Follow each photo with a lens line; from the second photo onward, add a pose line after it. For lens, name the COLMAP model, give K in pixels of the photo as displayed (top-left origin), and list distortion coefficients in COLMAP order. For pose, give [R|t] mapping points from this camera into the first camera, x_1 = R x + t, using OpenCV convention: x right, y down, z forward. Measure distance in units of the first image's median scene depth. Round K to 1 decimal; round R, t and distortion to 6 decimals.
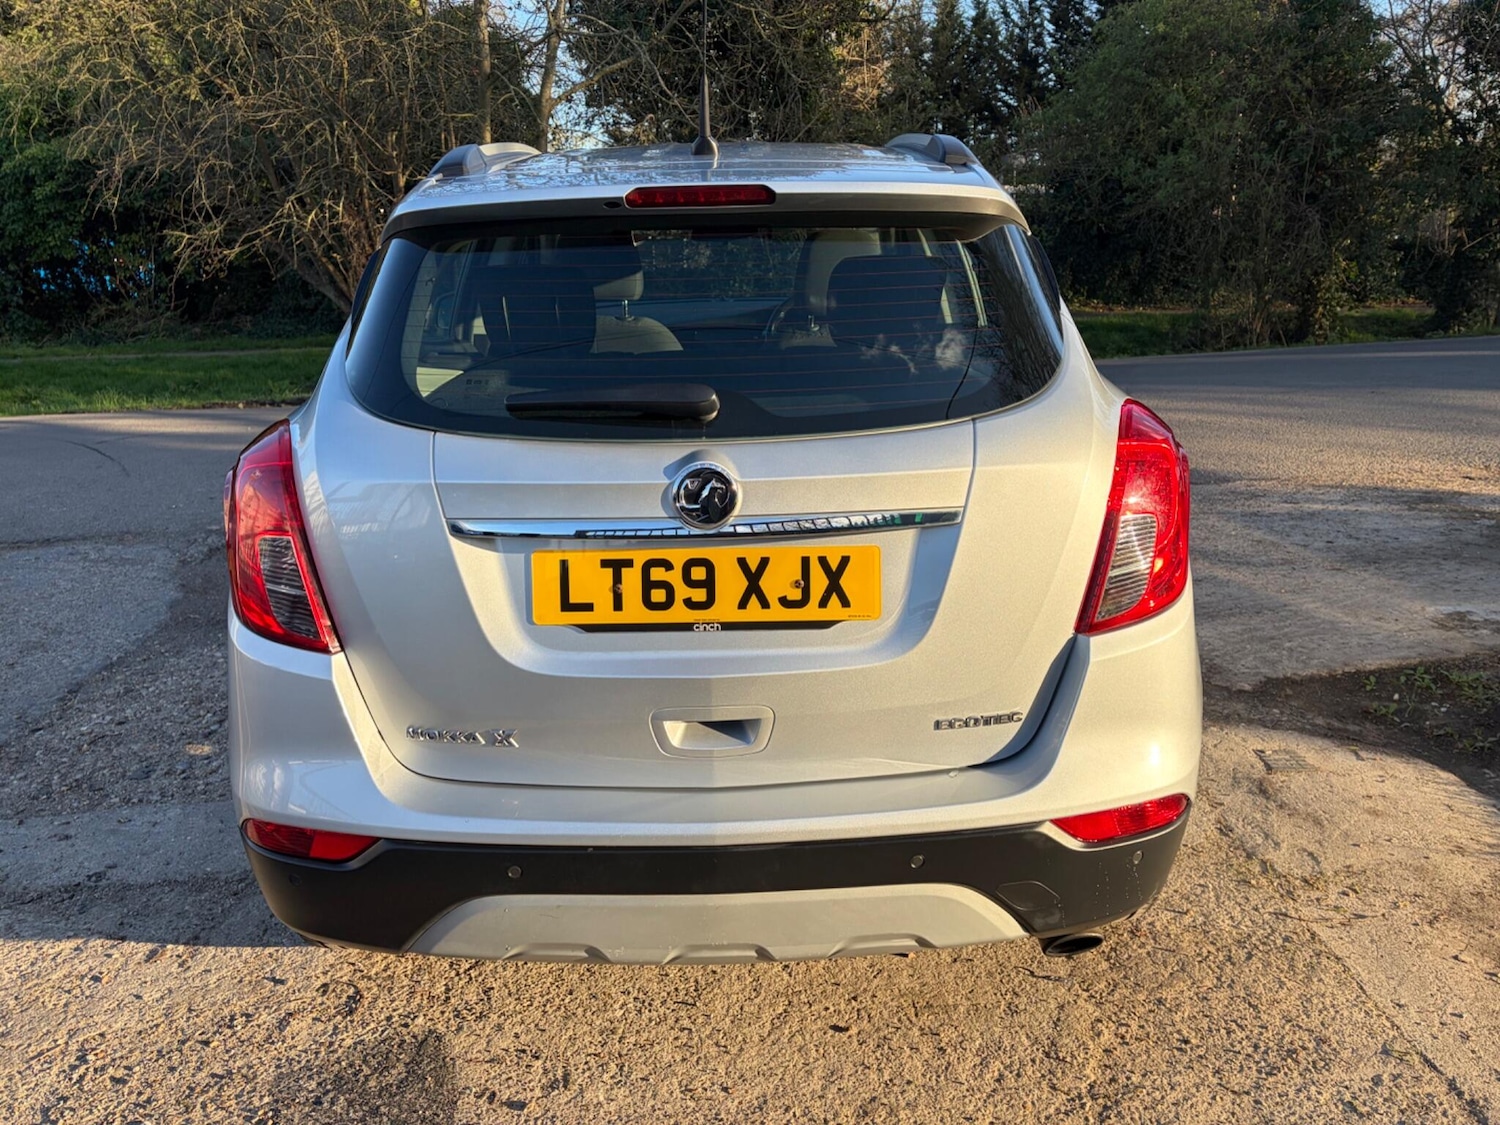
lens RADIAL K [[1126.9, 0, 747.0], [0, 1126.9, 564.6], [0, 0, 1]] dist [0.067755, -0.072128]
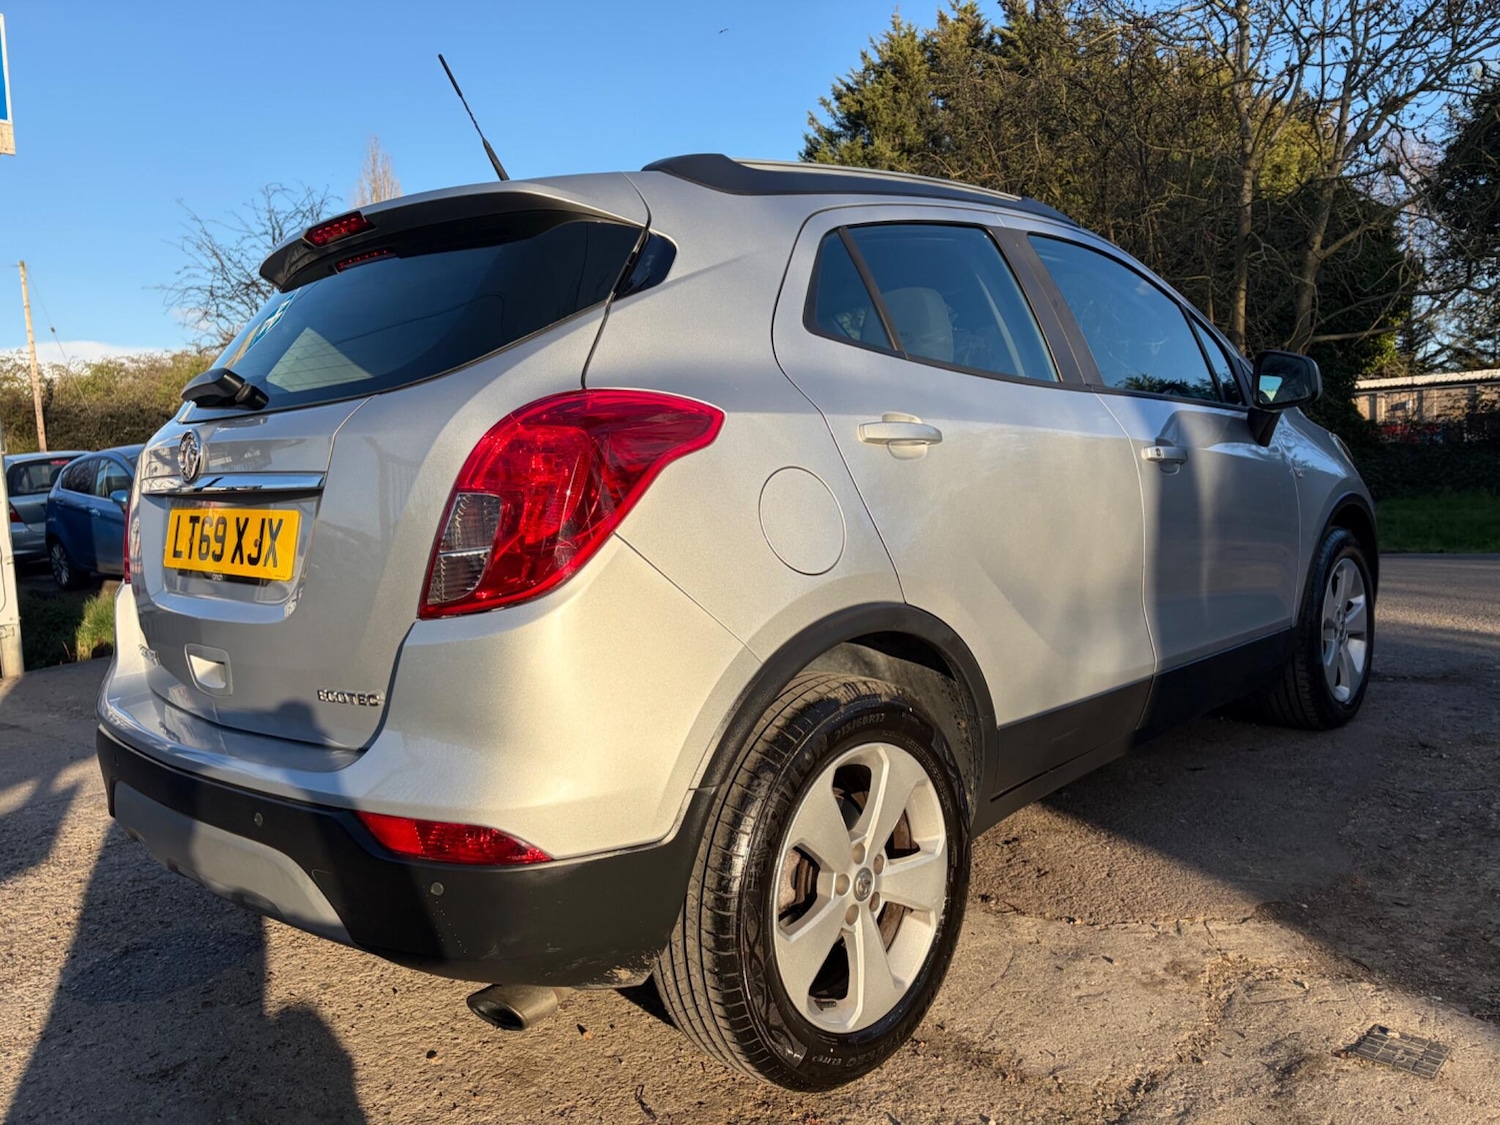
lens RADIAL K [[1125.0, 0, 755.1], [0, 1125.0, 565.1], [0, 0, 1]] dist [0.086544, -0.100102]
pose [[0.720142, 0.054360, -0.691694, 0.862952], [-0.167625, 0.981025, -0.097422, 0.047976], [0.673274, 0.186103, 0.715589, 0.393890]]
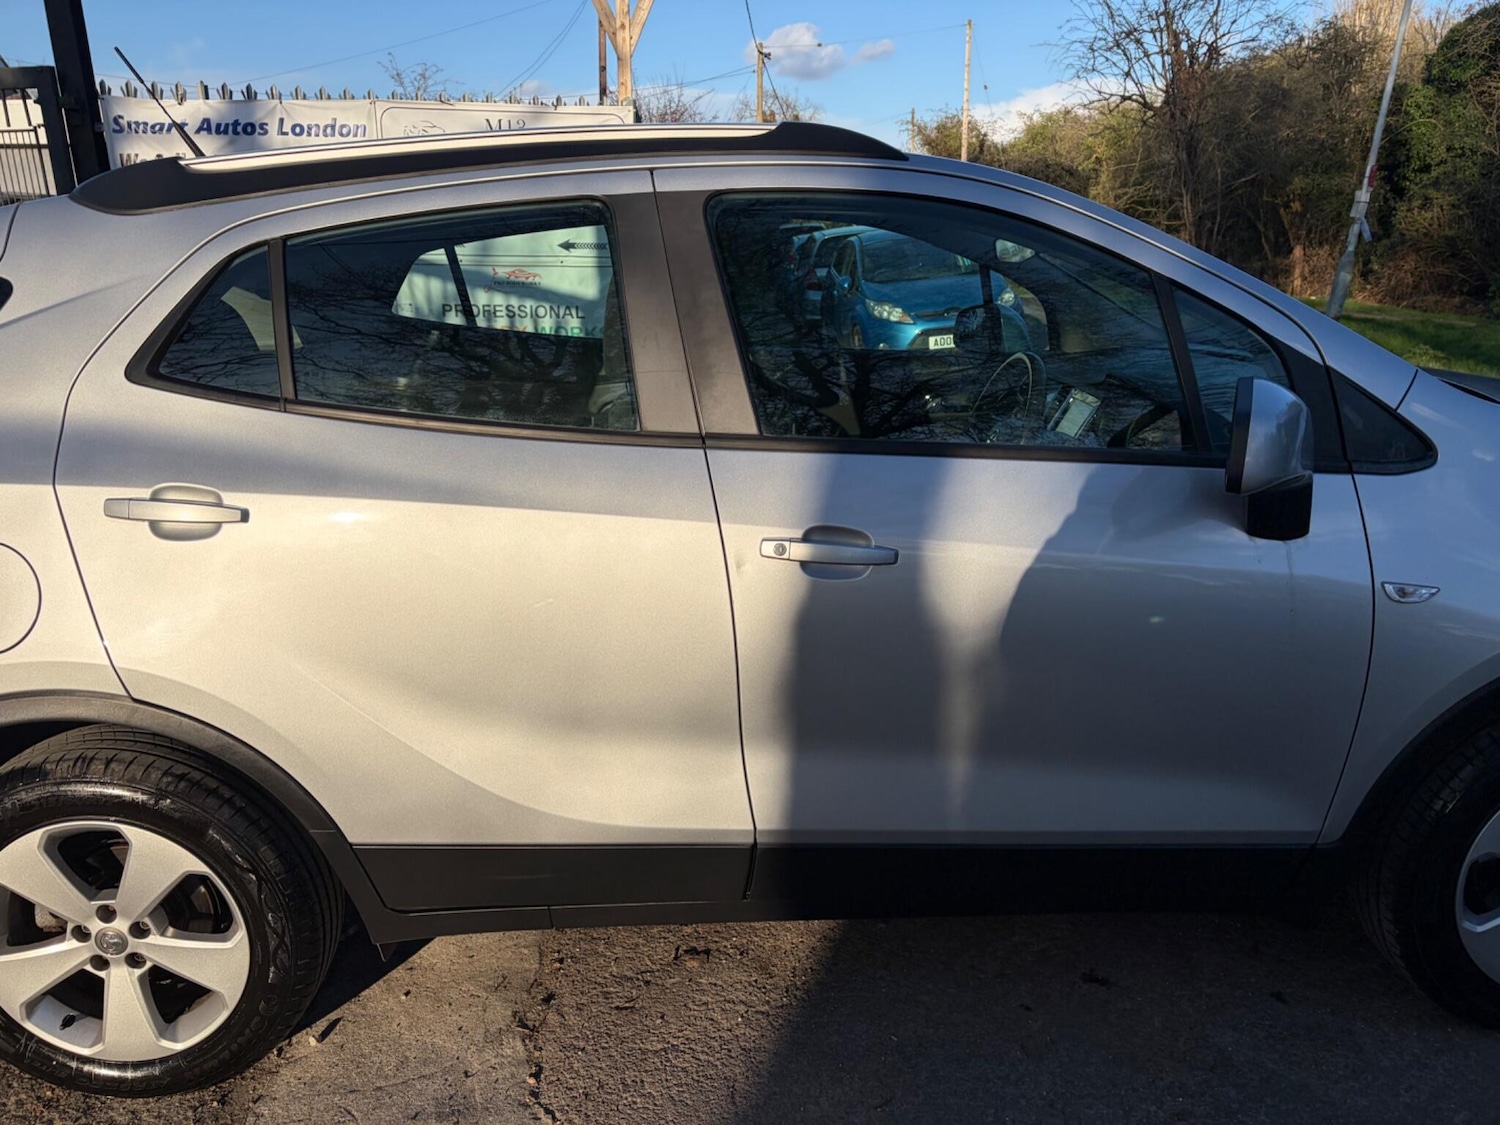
lens RADIAL K [[1126.9, 0, 747.0], [0, 1126.9, 564.6], [0, 0, 1]] dist [0.067755, -0.072128]
pose [[0.004081, 0.305624, -0.952144, 1.093214], [-0.275673, 0.915600, 0.292712, -0.463555], [0.961243, 0.261286, 0.087989, 1.406095]]
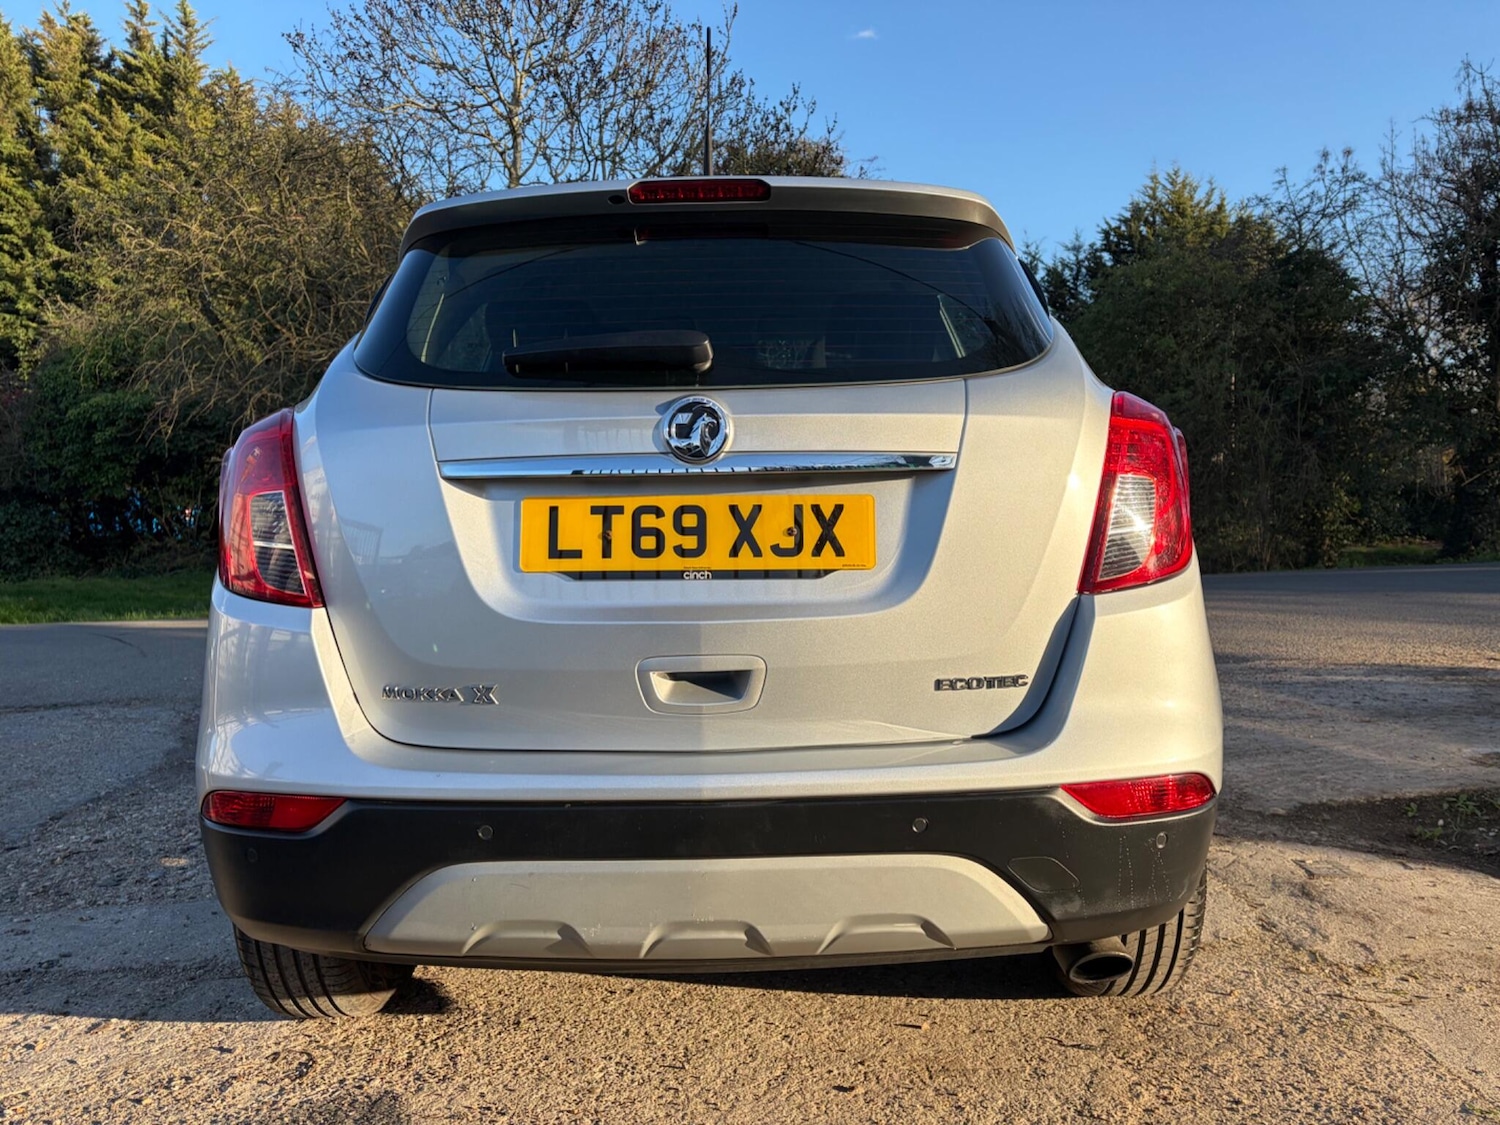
lens RADIAL K [[1121.7, 0, 747.8], [0, 1121.7, 568.7], [0, 0, 1]] dist [0.089027, -0.104678]
pose [[0.999836, 0.004485, -0.017574, 0.018582], [-0.008271, 0.975068, -0.221753, 0.195867], [0.016141, 0.221862, 0.974944, 0.039308]]
